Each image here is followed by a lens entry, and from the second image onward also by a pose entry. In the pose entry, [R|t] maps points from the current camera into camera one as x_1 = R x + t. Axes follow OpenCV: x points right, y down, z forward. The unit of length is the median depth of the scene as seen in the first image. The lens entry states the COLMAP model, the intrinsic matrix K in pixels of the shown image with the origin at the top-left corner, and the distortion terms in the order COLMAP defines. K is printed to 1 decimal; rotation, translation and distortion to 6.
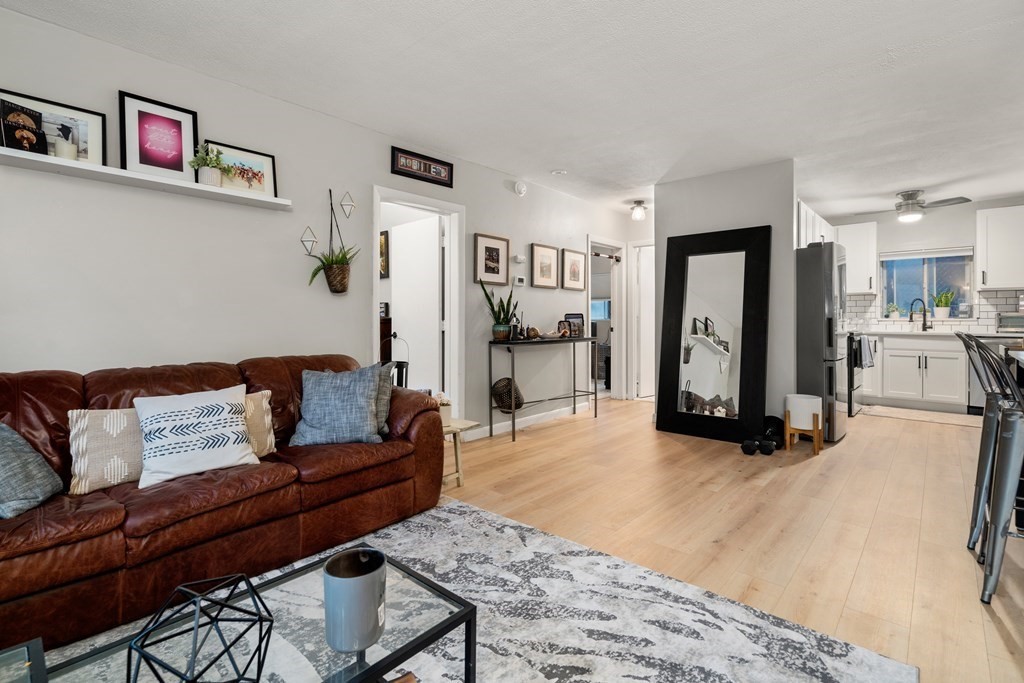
lens RADIAL K [[481.8, 0, 509.3], [0, 481.8, 316.8], [0, 0, 1]] dist [0.001776, 0.000089]
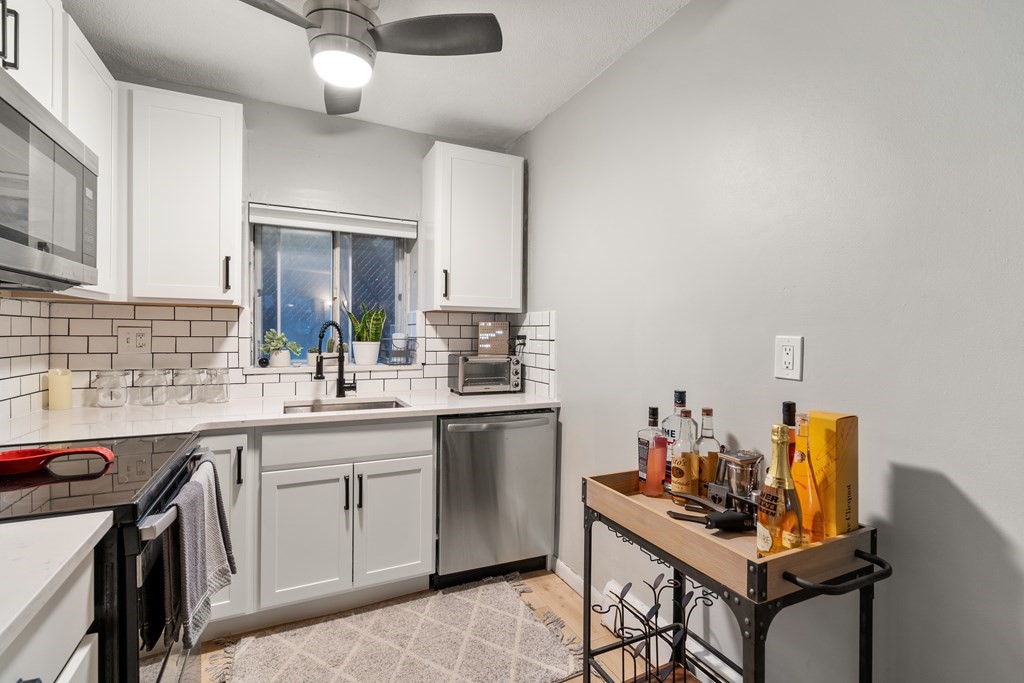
lens RADIAL K [[471.2, 0, 513.8], [0, 471.2, 336.7], [0, 0, 1]] dist [-0.000751, 0.000398]
pose [[0.374776, -0.004181, 0.927106, 1.164293], [-0.013068, 0.999867, 0.009791, -0.068675], [-0.927023, -0.015785, 0.374672, 1.548111]]
